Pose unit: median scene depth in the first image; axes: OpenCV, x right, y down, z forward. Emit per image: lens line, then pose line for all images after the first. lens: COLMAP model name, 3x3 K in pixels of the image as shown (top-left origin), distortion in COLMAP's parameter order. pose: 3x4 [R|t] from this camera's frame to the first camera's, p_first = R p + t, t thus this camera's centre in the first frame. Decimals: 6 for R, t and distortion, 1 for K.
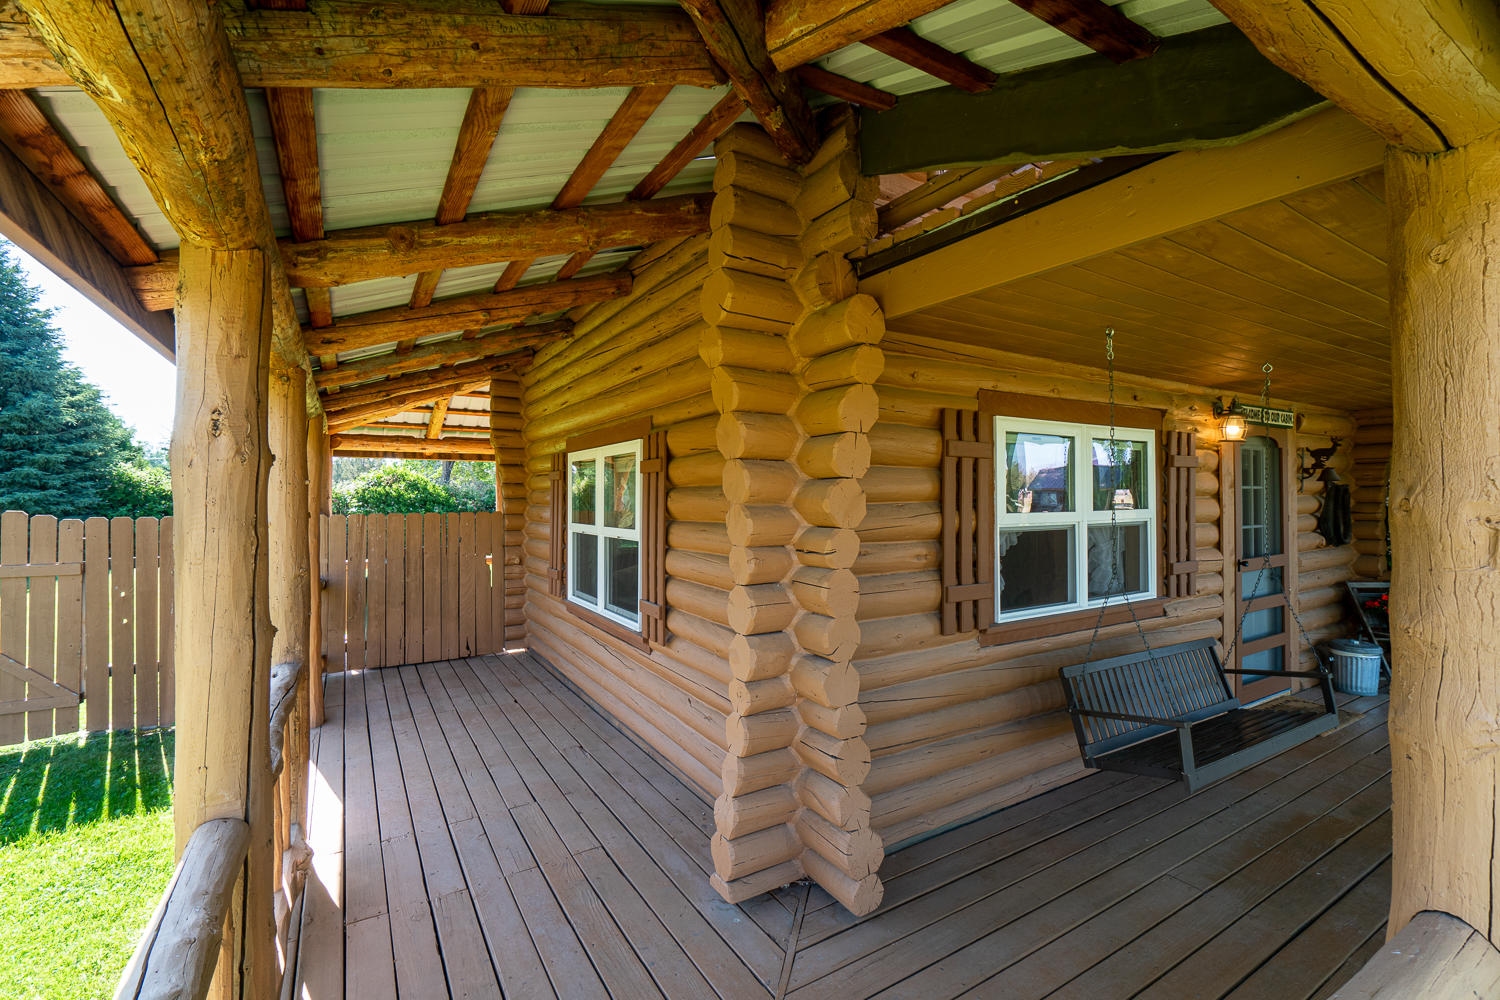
lens RADIAL K [[656.7, 0, 744.5], [0, 656.7, 495.3], [0, 0, 1]] dist [-0.000584, 0.000182]
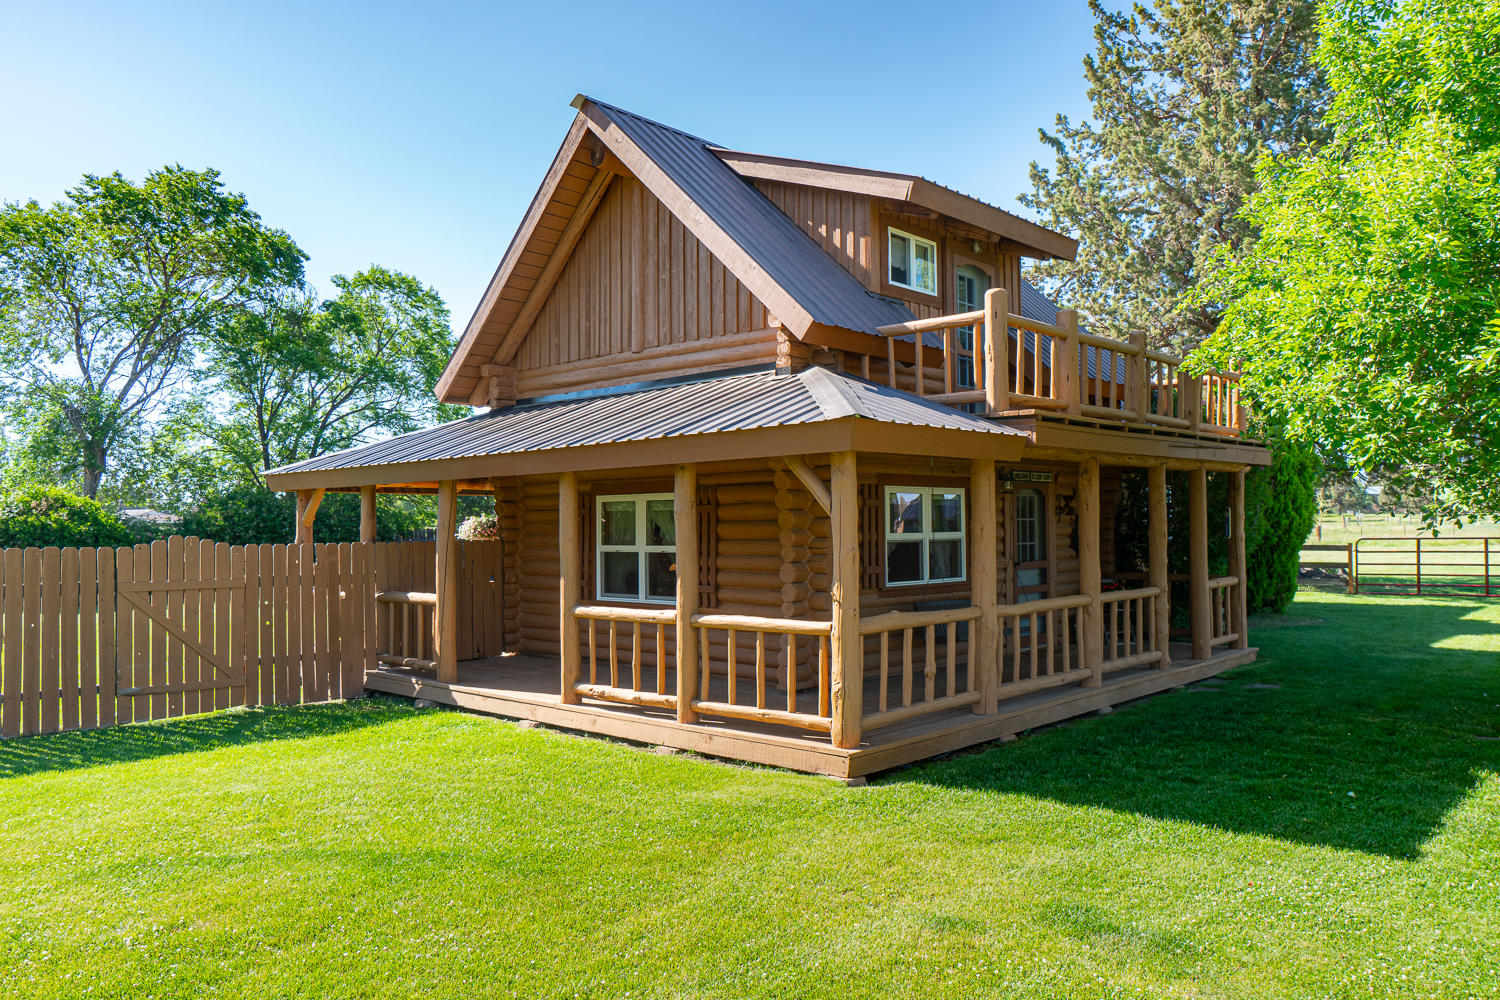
lens RADIAL K [[1076.0, 0, 751.2], [0, 1076.0, 505.1], [0, 0, 1]] dist [0.050453, 0.000390]
pose [[0.963919, 0.001342, 0.266191, -0.793176], [0.003792, 0.999817, -0.018773, 0.000922], [-0.266168, 0.019105, 0.963737, -1.844094]]
